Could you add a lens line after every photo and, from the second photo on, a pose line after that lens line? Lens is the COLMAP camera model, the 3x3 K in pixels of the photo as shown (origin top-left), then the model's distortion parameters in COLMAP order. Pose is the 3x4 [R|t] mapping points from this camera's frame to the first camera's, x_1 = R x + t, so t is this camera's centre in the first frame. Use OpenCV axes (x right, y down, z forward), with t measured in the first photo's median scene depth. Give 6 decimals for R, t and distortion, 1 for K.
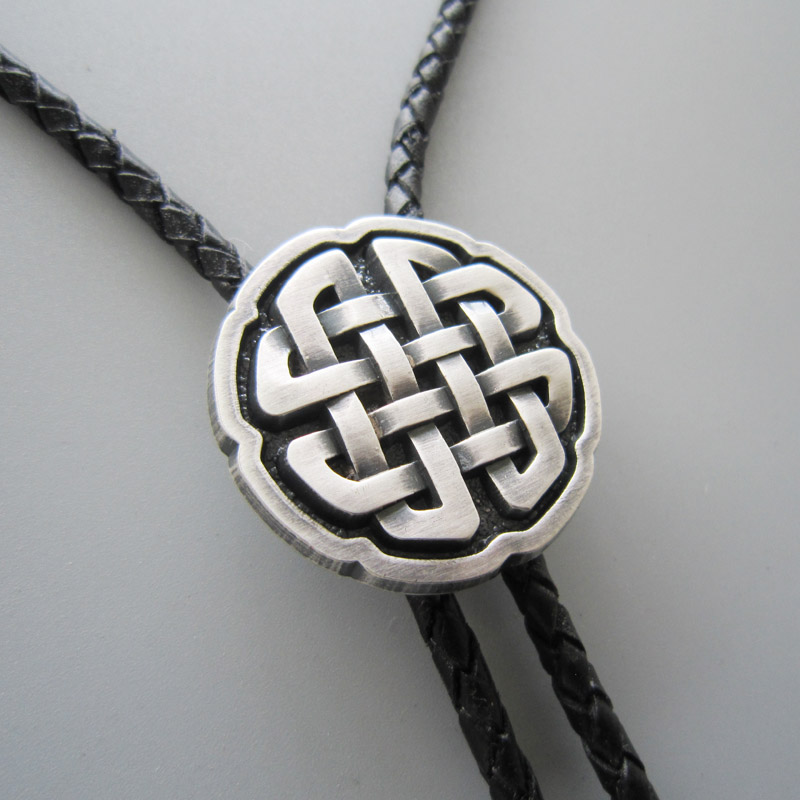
lens RADIAL K [[709.1, 0, 400.0], [0, 709.1, 400.0], [0, 0, 1]] dist [-0.009871, -0.002715]
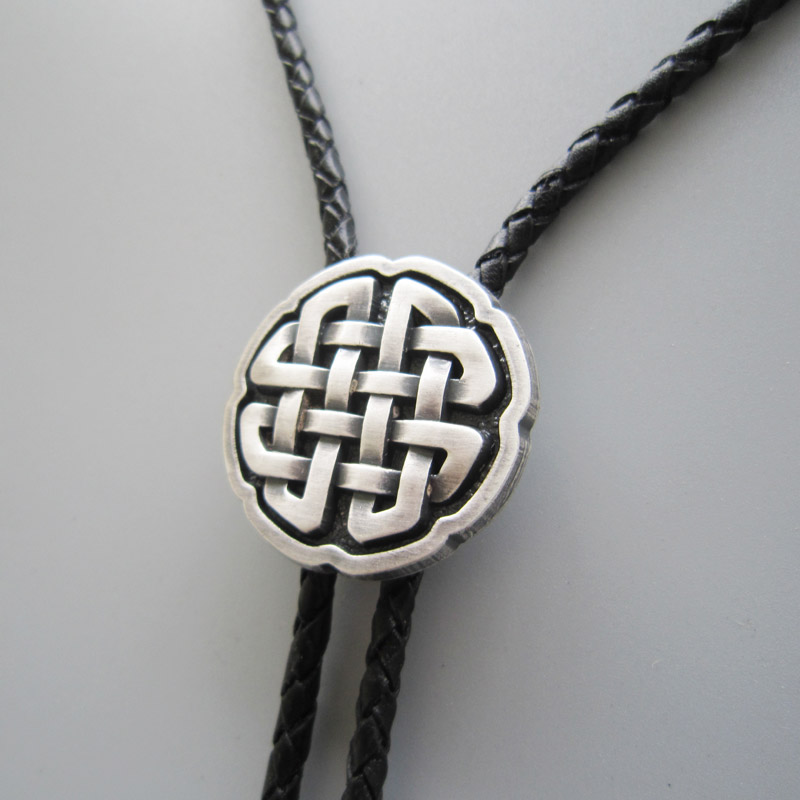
lens RADIAL K [[709.1, 0, 400.0], [0, 709.1, 400.0], [0, 0, 1]] dist [-0.009871, -0.002715]
pose [[0.615314, 0.411183, -0.672545, 0.886849], [-0.313718, 0.910436, 0.269605, -0.383961], [0.723166, 0.045098, 0.689200, 0.221428]]
